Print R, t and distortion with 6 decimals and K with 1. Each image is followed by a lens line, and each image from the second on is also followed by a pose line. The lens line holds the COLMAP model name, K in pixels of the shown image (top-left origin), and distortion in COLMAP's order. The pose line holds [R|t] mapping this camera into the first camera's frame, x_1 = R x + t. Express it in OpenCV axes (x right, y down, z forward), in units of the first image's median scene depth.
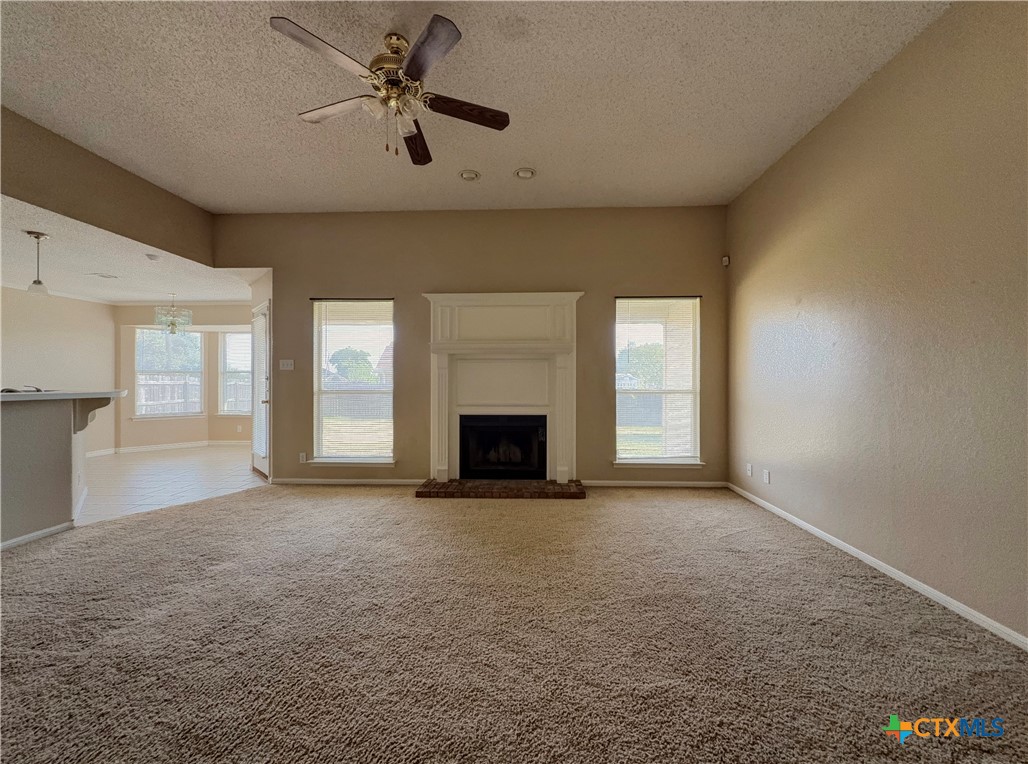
lens RADIAL K [[411.2, 0, 519.9], [0, 411.2, 381.0], [0, 0, 1]] dist [0.002643, -0.000863]
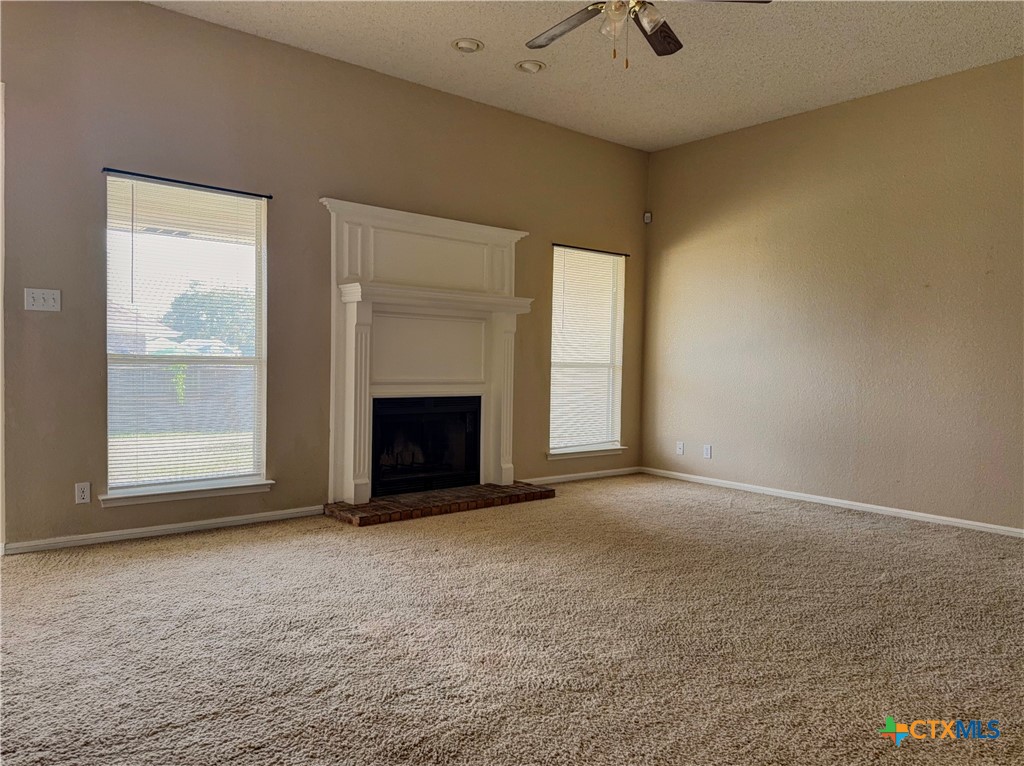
lens RADIAL K [[719.9, 0, 520.3], [0, 719.9, 399.2], [0, 0, 1]] dist [0.039745, -0.049222]
pose [[0.743860, -0.020953, 0.668006, -0.889094], [-0.025485, 0.997892, 0.059679, 0.012939], [-0.667849, -0.061417, 0.741759, 0.013312]]
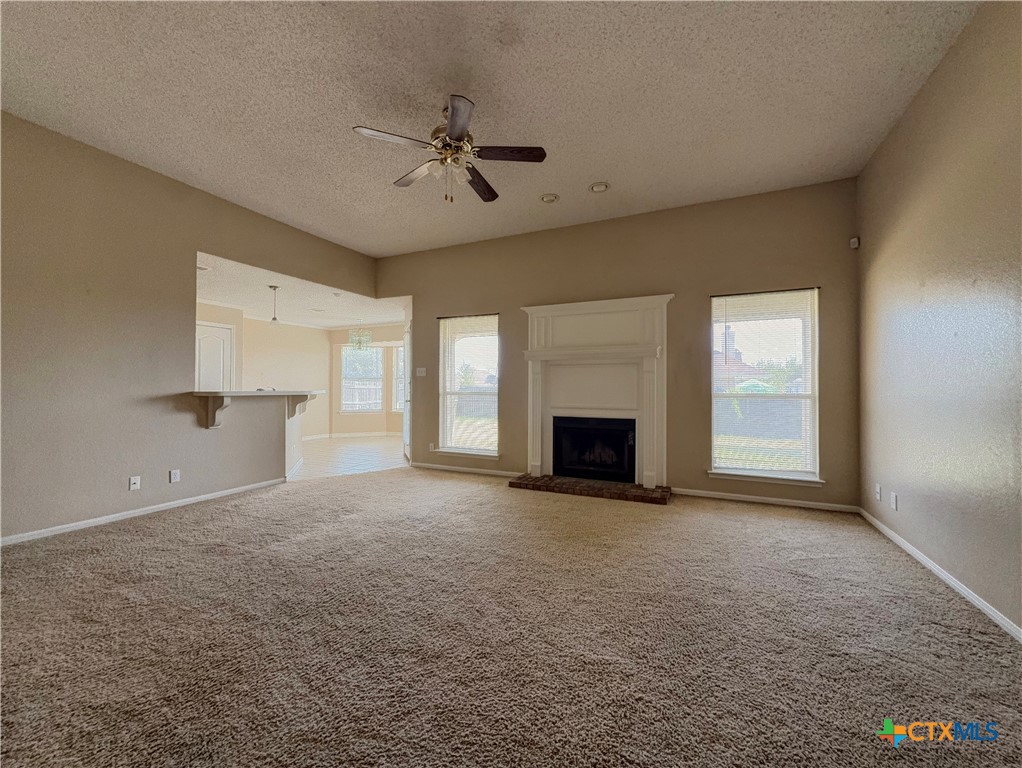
lens RADIAL K [[407.6, 0, 516.0], [0, 407.6, 382.5], [0, 0, 1]] dist [0.000091, 0.000259]
pose [[0.923030, -0.000403, -0.384727, 0.217094], [-0.005323, 0.999890, -0.013819, 0.011184], [0.384690, 0.014803, 0.922927, -0.038571]]
